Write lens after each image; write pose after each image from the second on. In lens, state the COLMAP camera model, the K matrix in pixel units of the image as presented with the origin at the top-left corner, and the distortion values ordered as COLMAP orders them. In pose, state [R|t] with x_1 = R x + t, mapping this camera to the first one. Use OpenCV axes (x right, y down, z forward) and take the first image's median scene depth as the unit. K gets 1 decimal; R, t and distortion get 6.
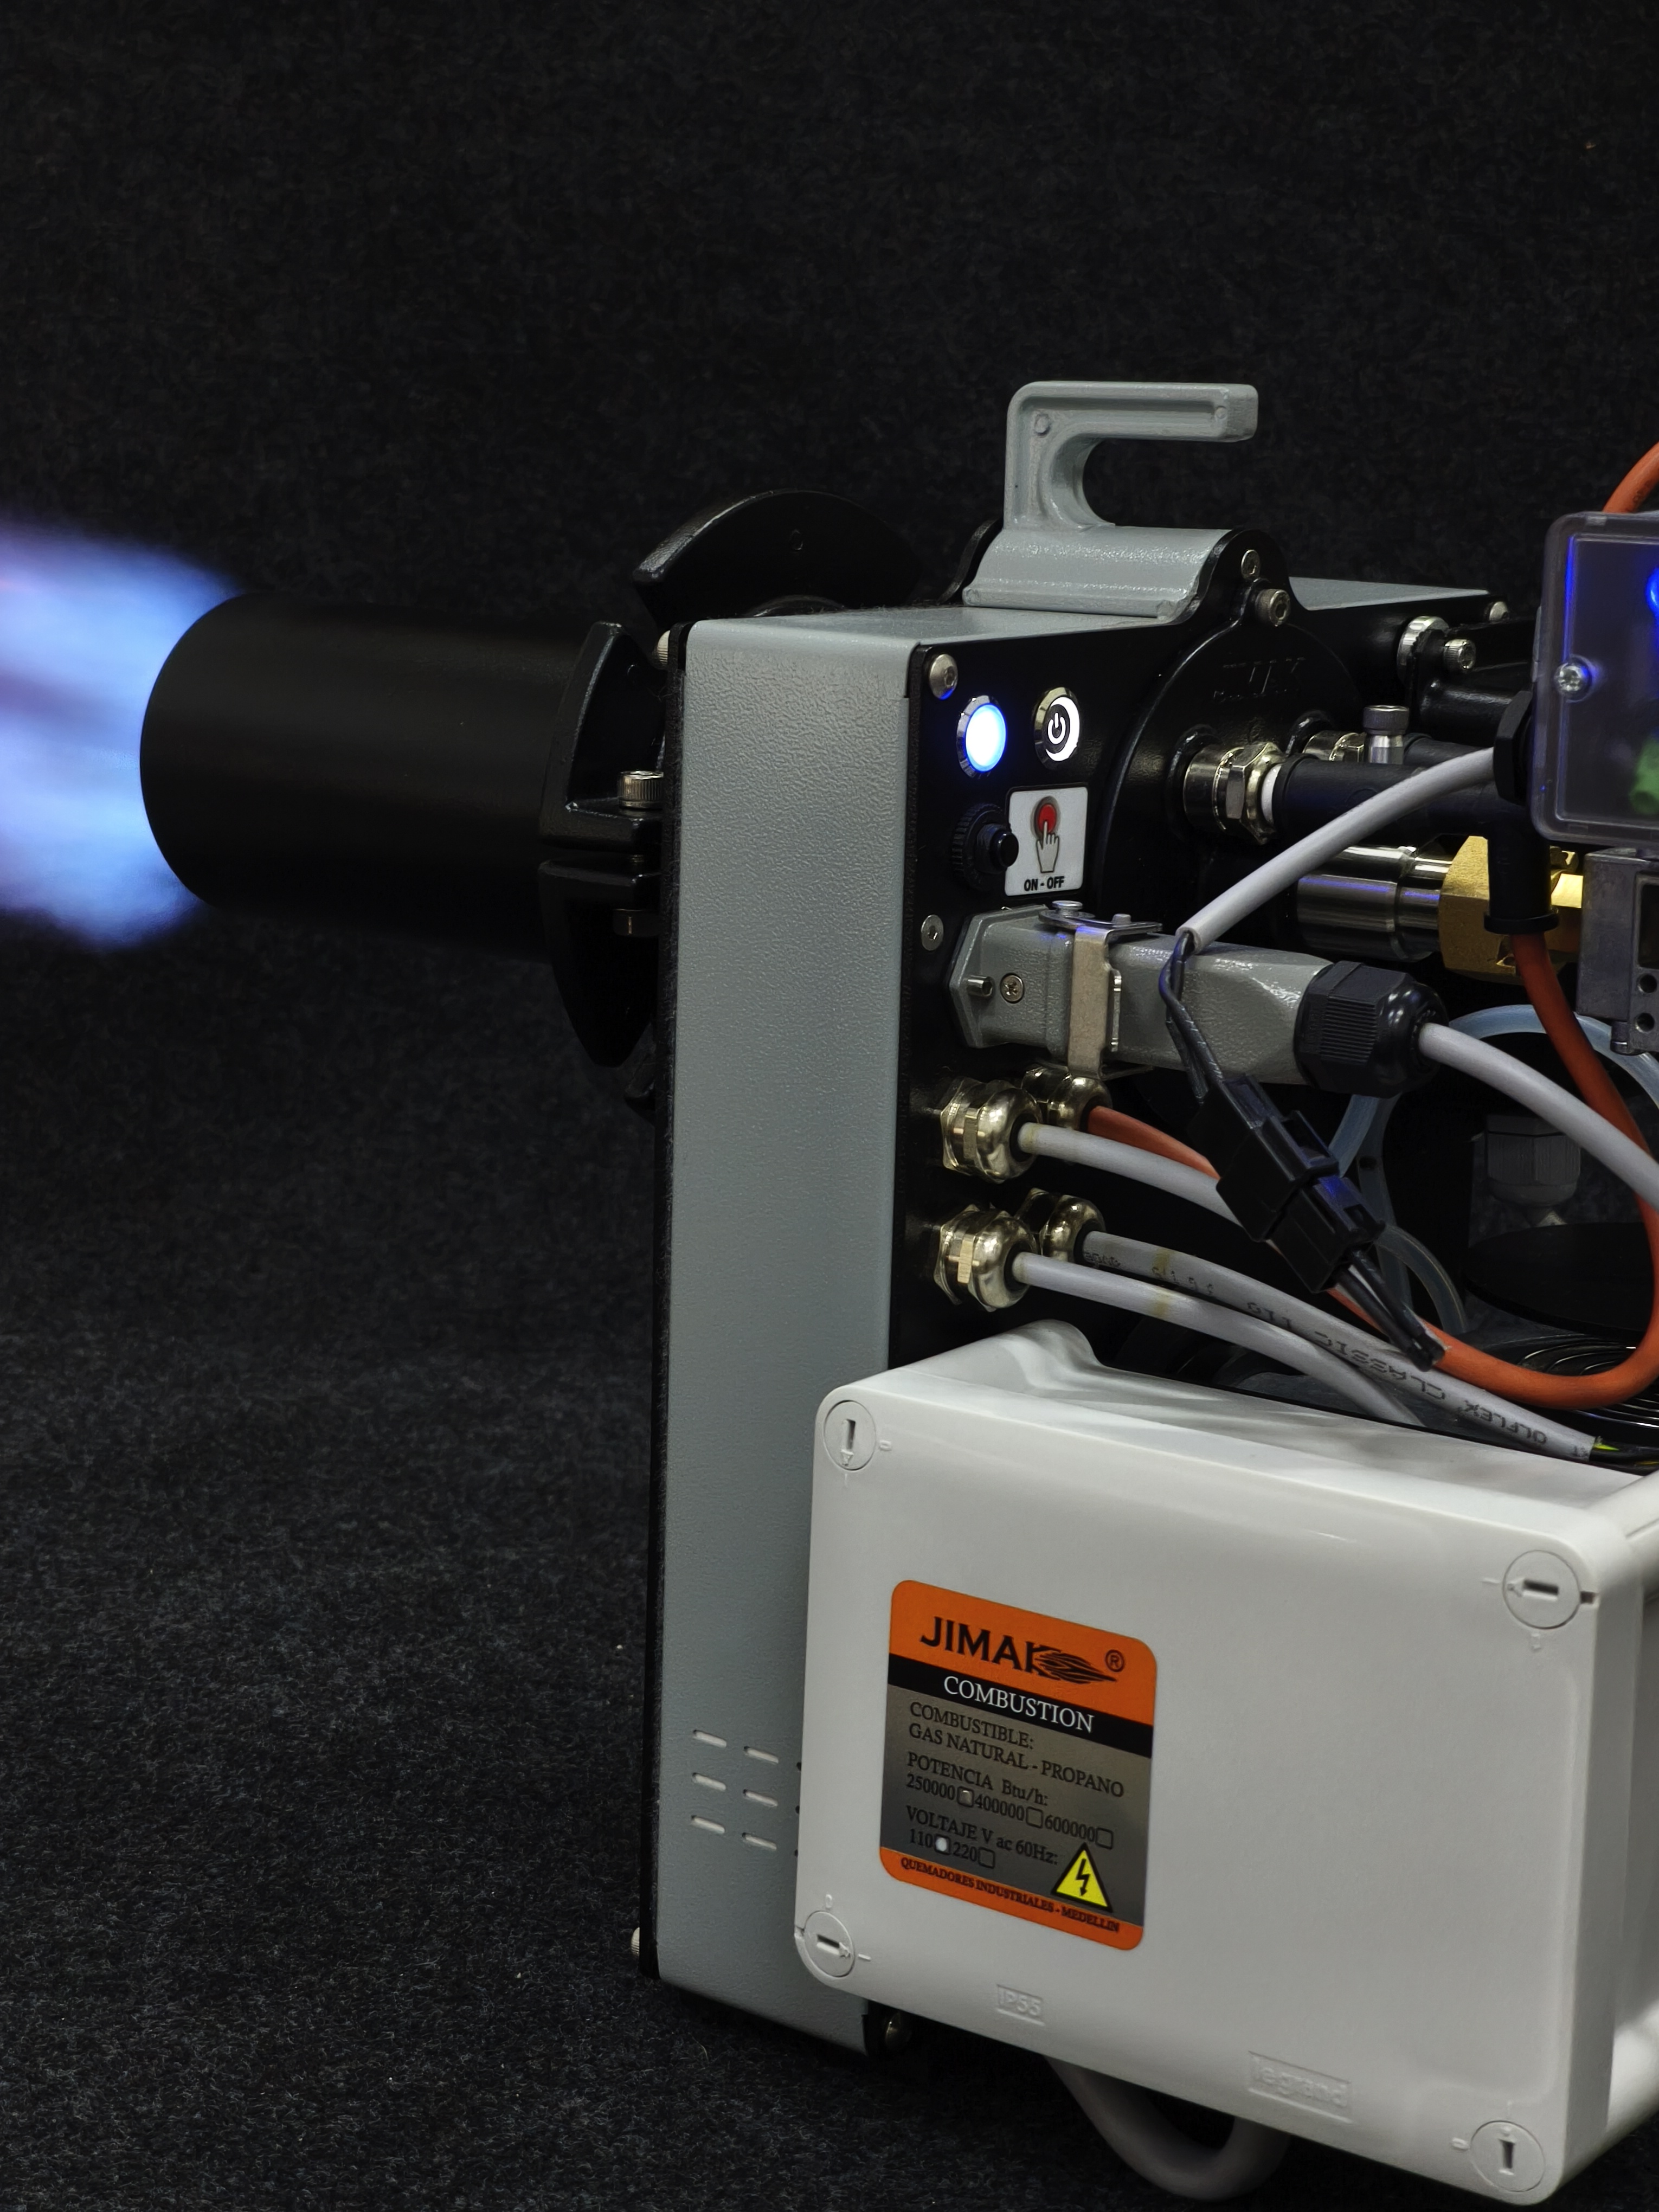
lens RADIAL K [[3990.8, 0, 829.5], [0, 3990.8, 1106.0], [0, 0, 1]] dist [0.289658, 0.195057]
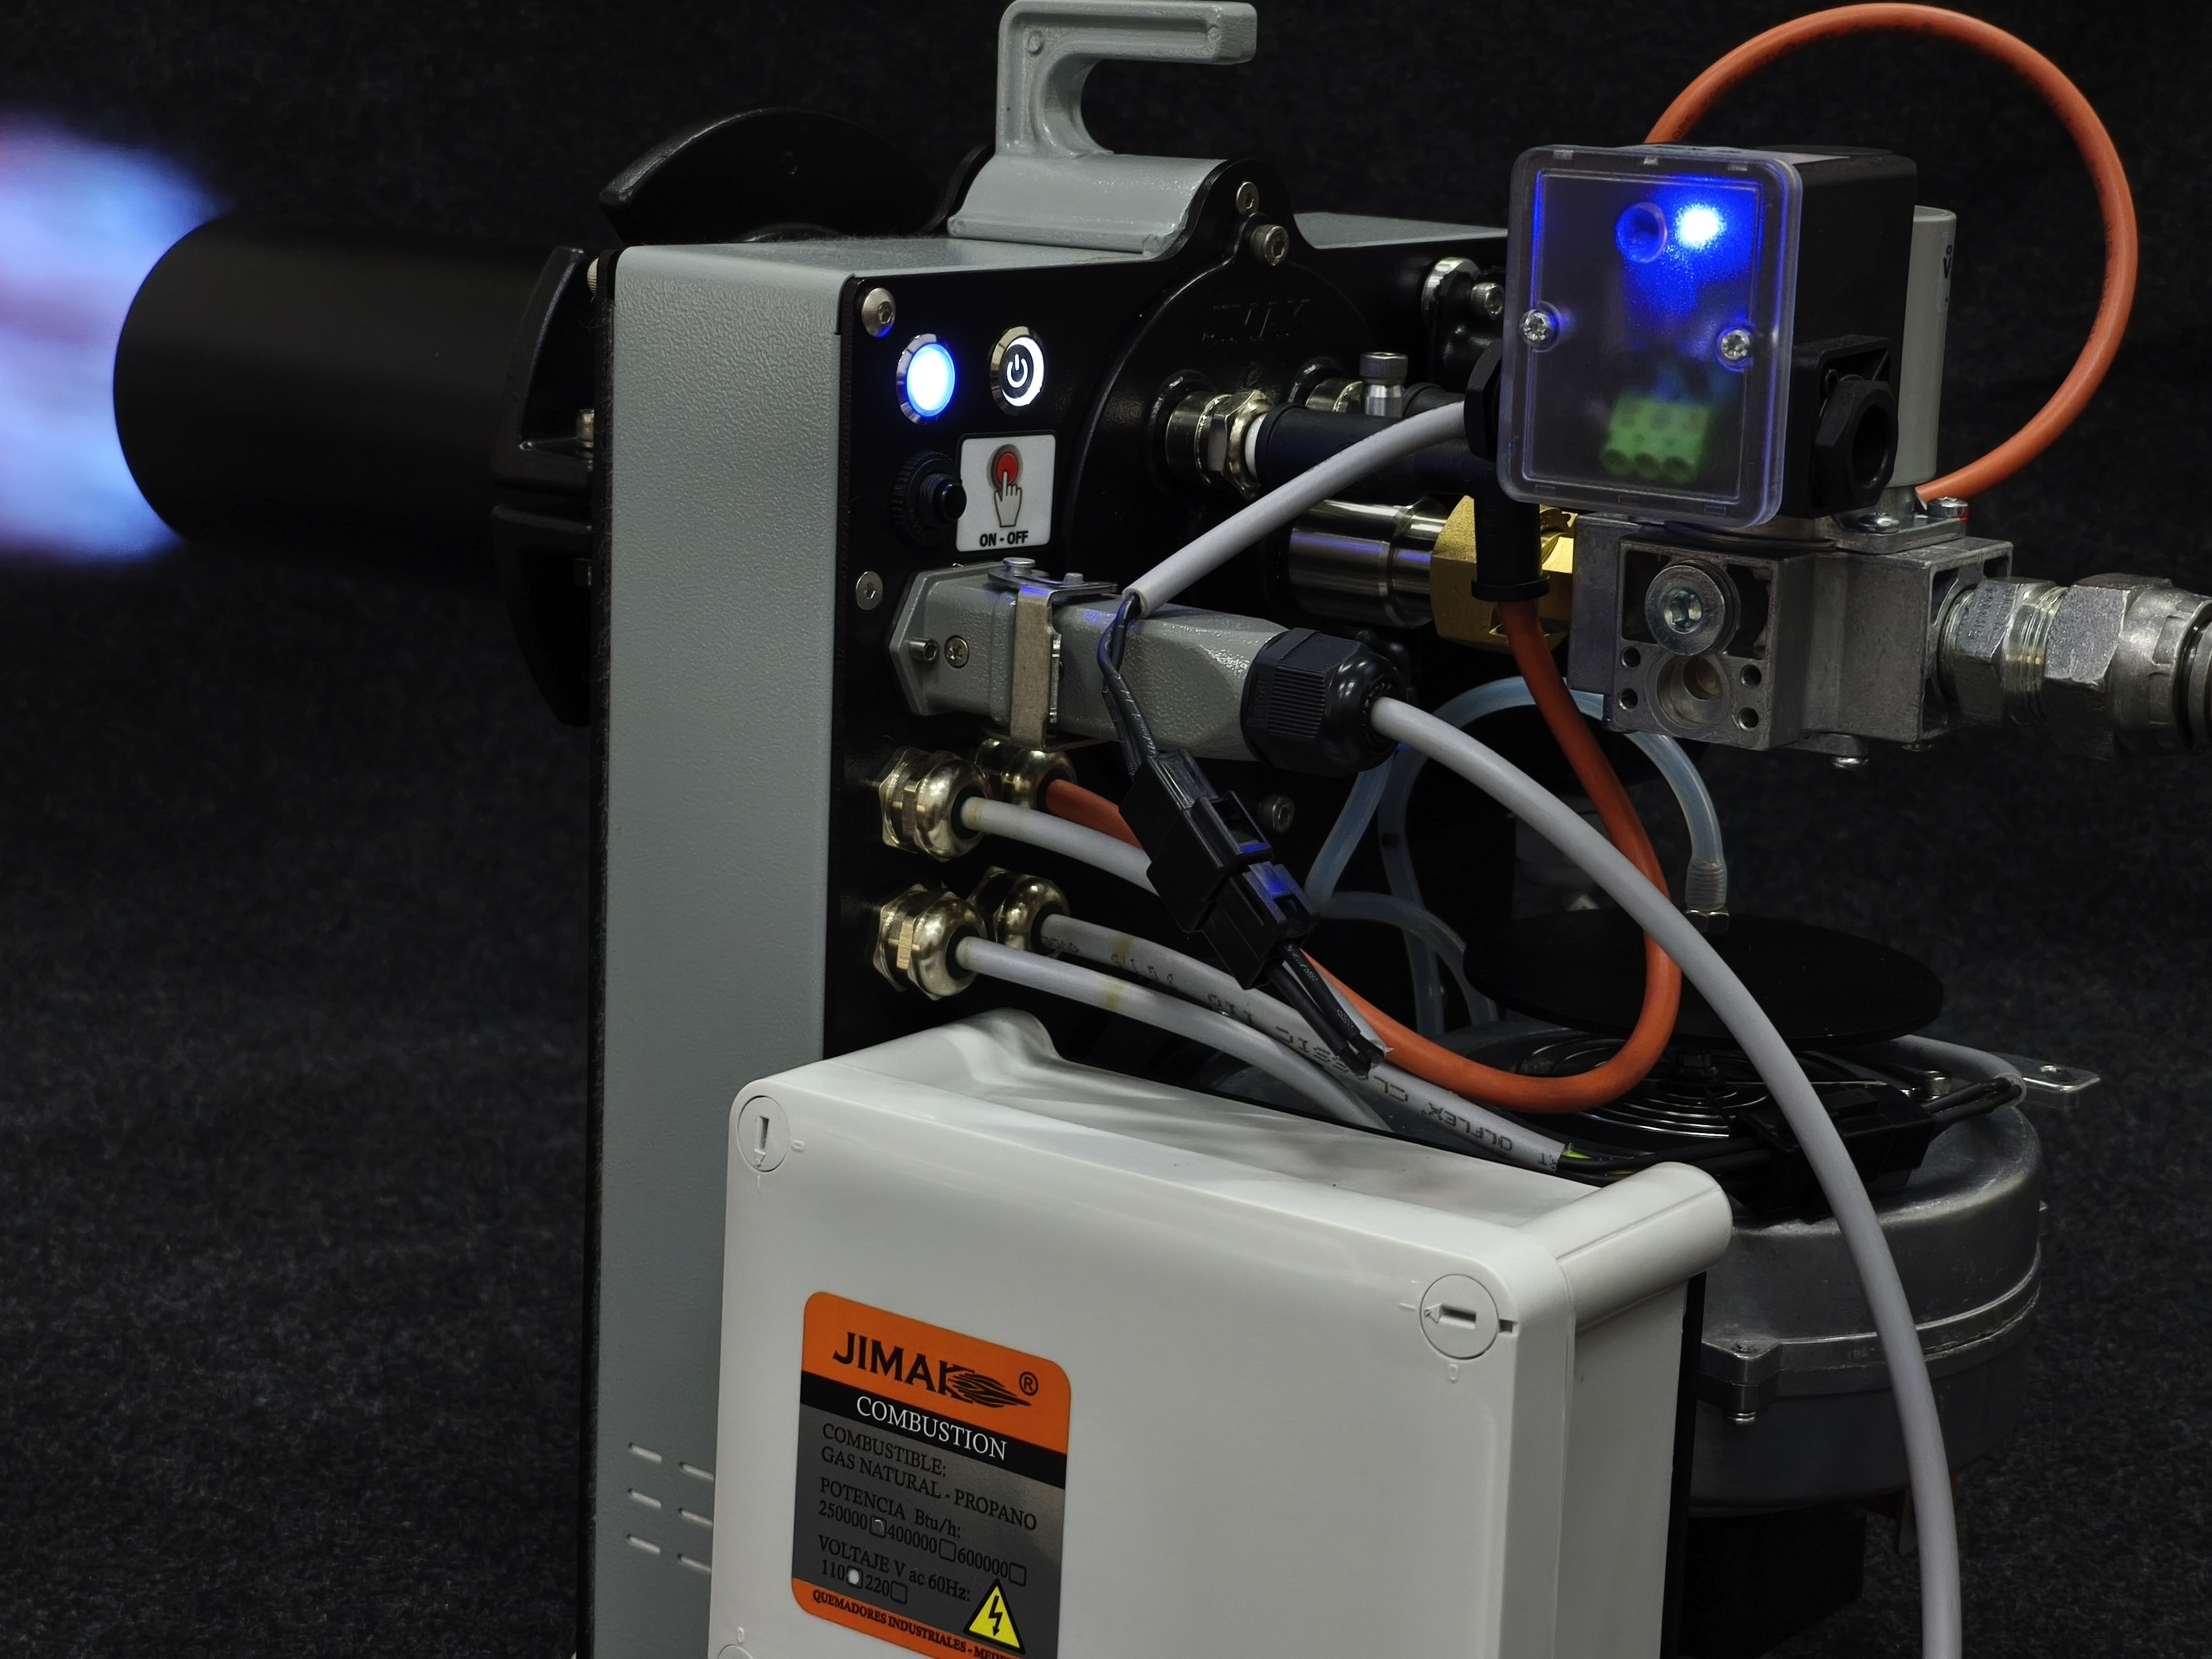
lens RADIAL K [[3982.1, 0, 1106.5], [0, 3982.1, 807.4], [0, 0, 1]] dist [0.309680, -0.665255]
pose [[0.999833, 0.014029, -0.011703, 0.088888], [-0.013856, 0.999795, 0.014774, -0.007308], [0.011908, -0.014610, 0.999822, 0.074988]]
